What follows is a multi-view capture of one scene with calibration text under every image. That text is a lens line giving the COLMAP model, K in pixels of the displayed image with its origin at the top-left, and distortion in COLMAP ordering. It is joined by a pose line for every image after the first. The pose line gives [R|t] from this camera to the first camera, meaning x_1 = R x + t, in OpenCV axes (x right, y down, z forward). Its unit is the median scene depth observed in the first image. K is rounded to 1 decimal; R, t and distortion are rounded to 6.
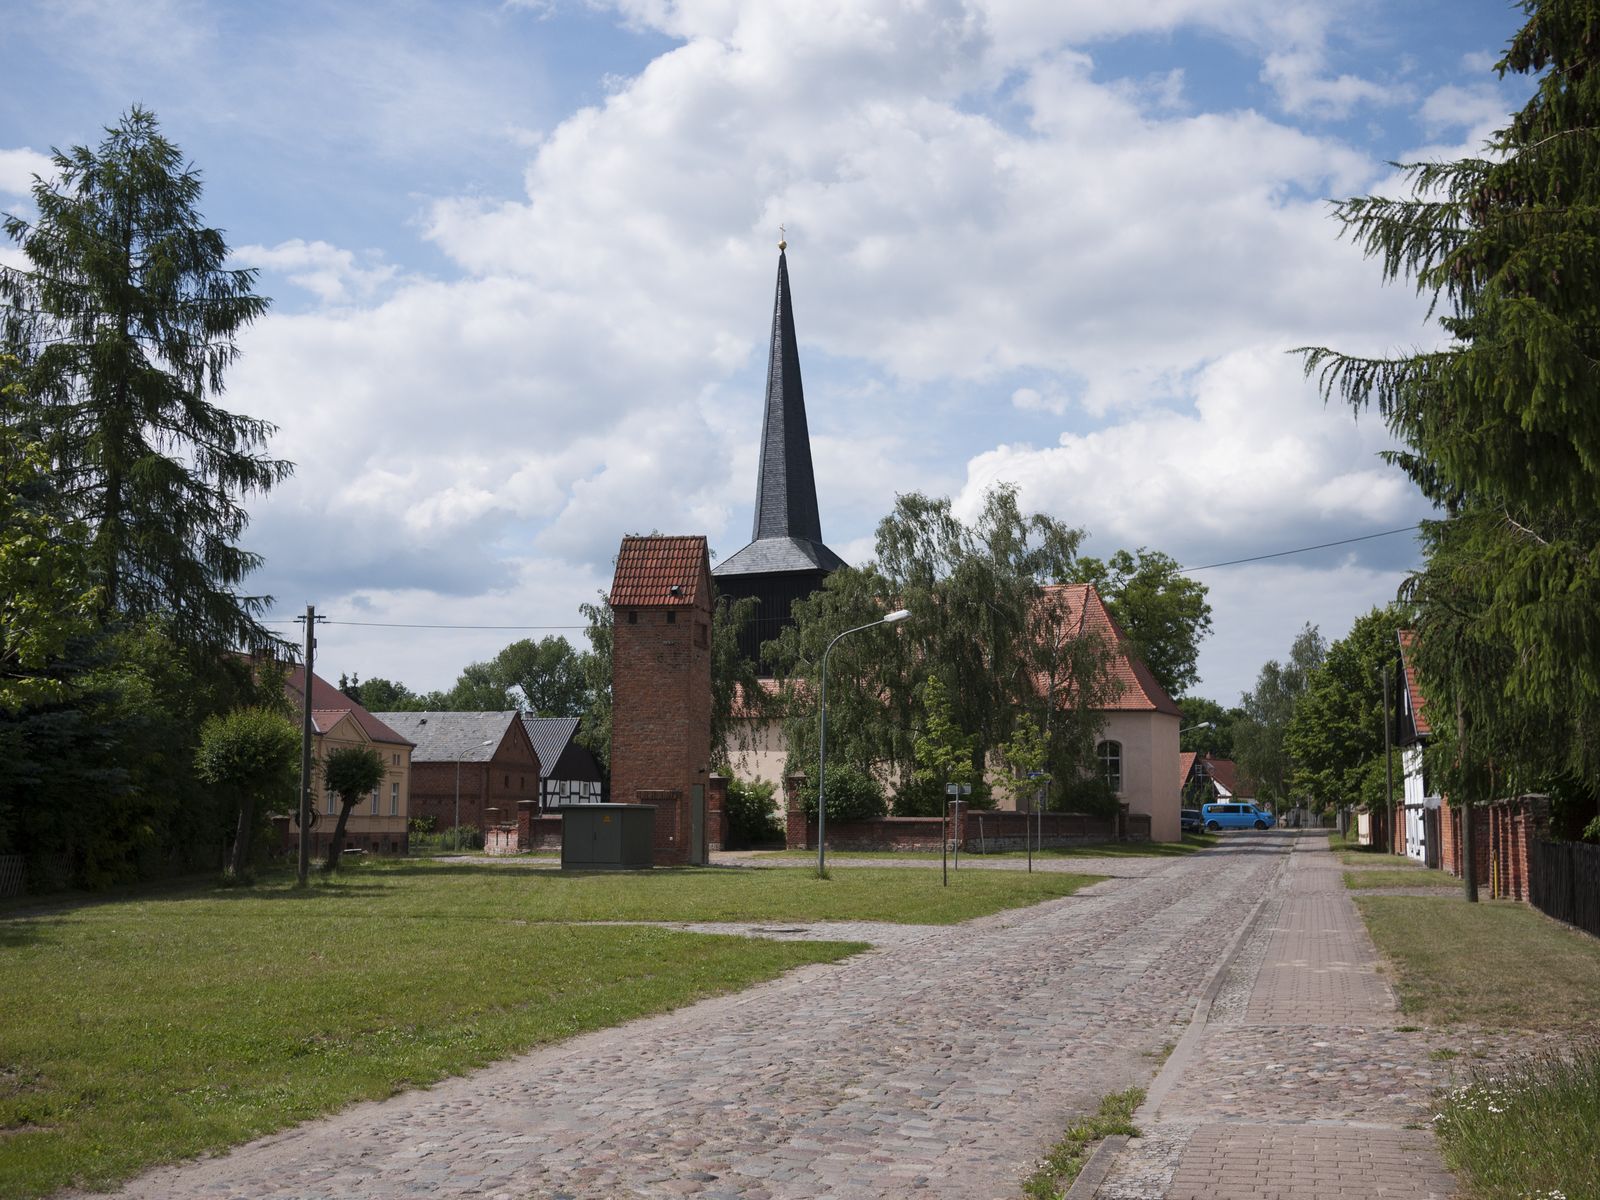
lens RADIAL K [[1843.3, 0, 800.0], [0, 1843.3, 600.0], [0, 0, 1]] dist [-0.026593, -0.002040]
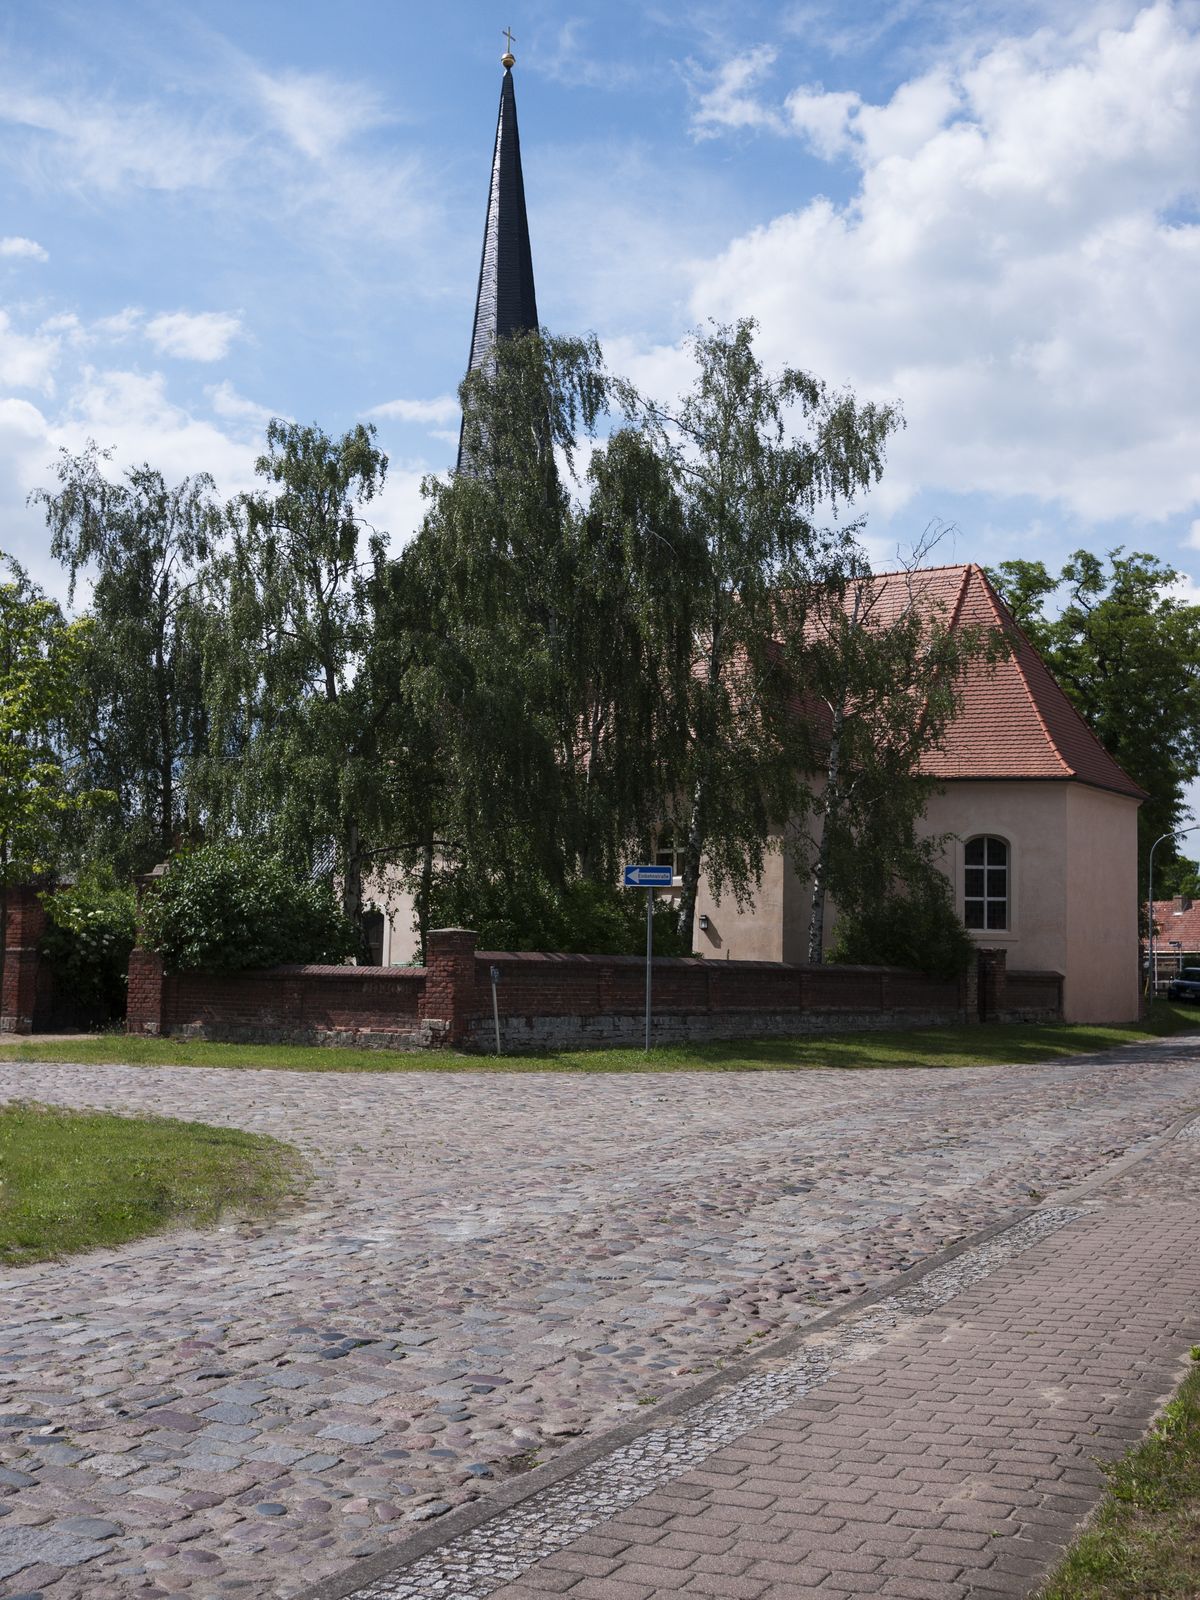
lens RADIAL K [[1839.3, 0, 600.0], [0, 1839.3, 800.0], [0, 0, 1]] dist [-0.015119, 0.005865]
pose [[0.986685, -0.002592, -0.162621, 0.245010], [0.006106, 0.999758, 0.021112, 0.092021], [0.162527, -0.021824, 0.986463, 0.765860]]
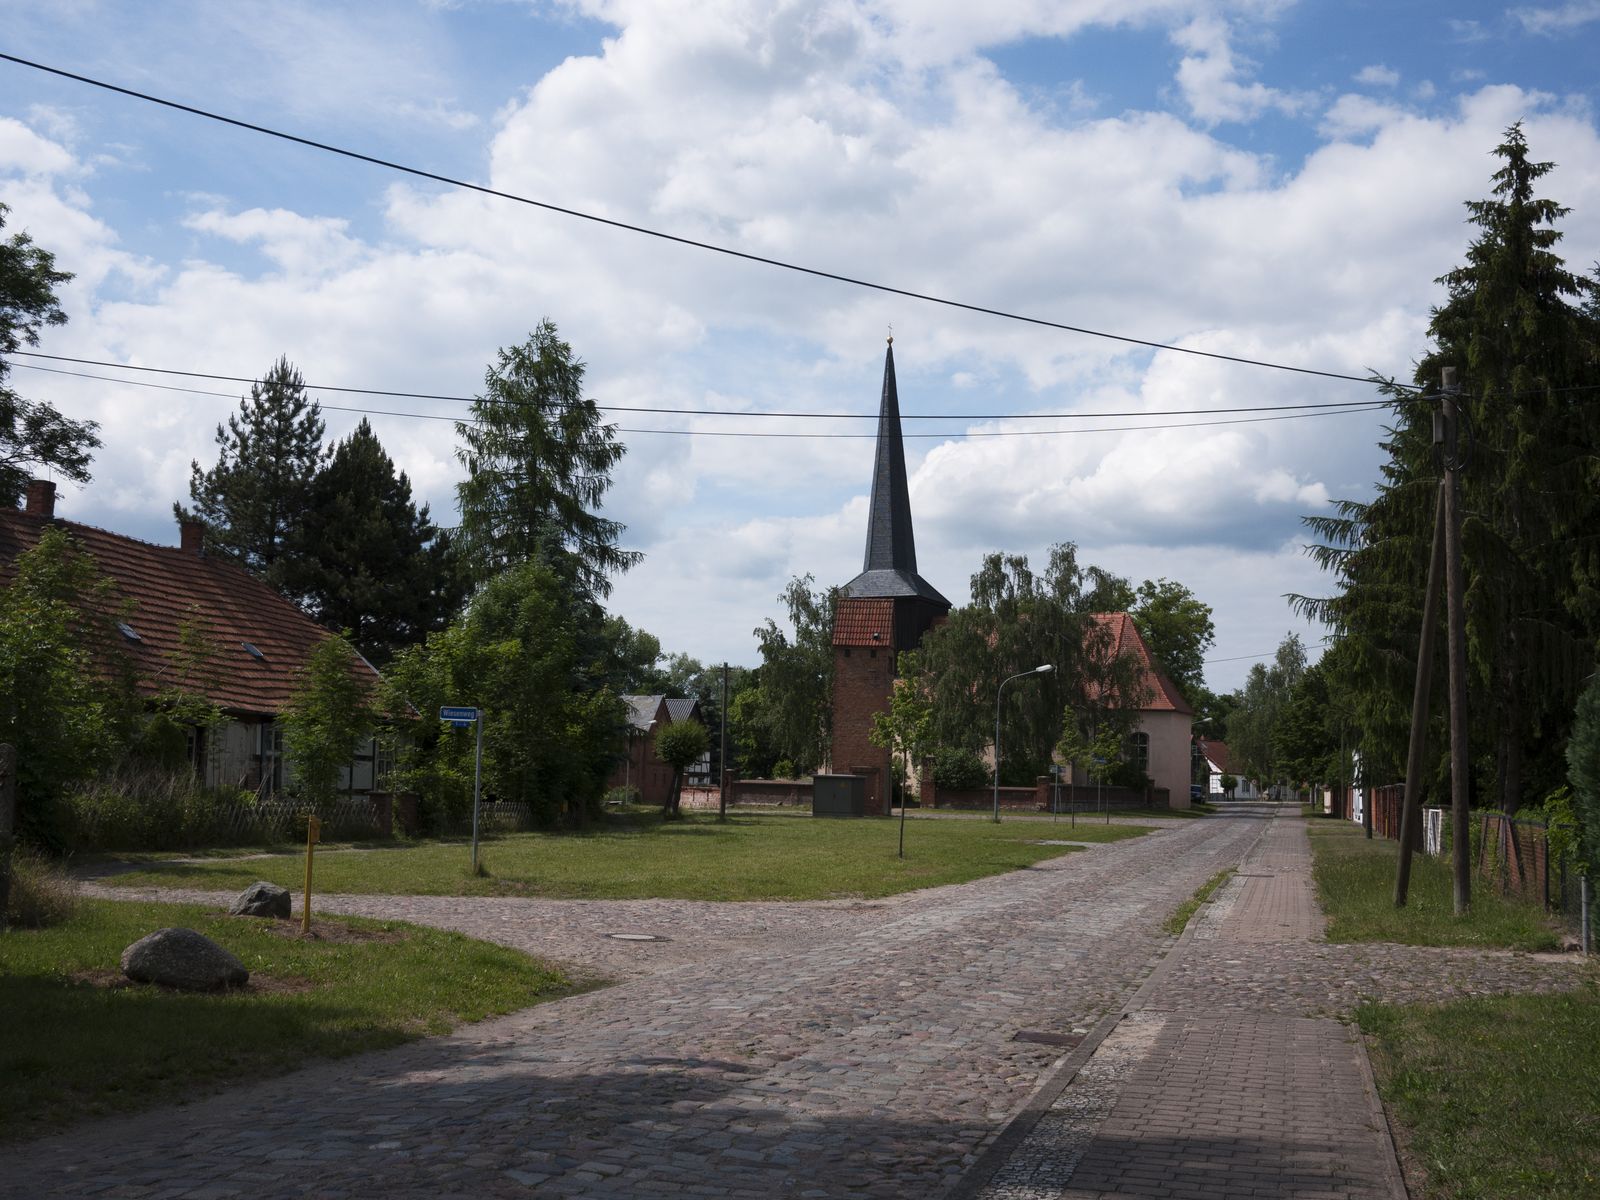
lens RADIAL K [[1839.3, 0, 800.0], [0, 1839.3, 600.0], [0, 0, 1]] dist [-0.015119, 0.005865]
pose [[0.999760, 0.020727, 0.007043, -0.153982], [-0.020857, 0.999604, 0.018908, -0.068185], [-0.006649, -0.019050, 0.999796, -0.567716]]
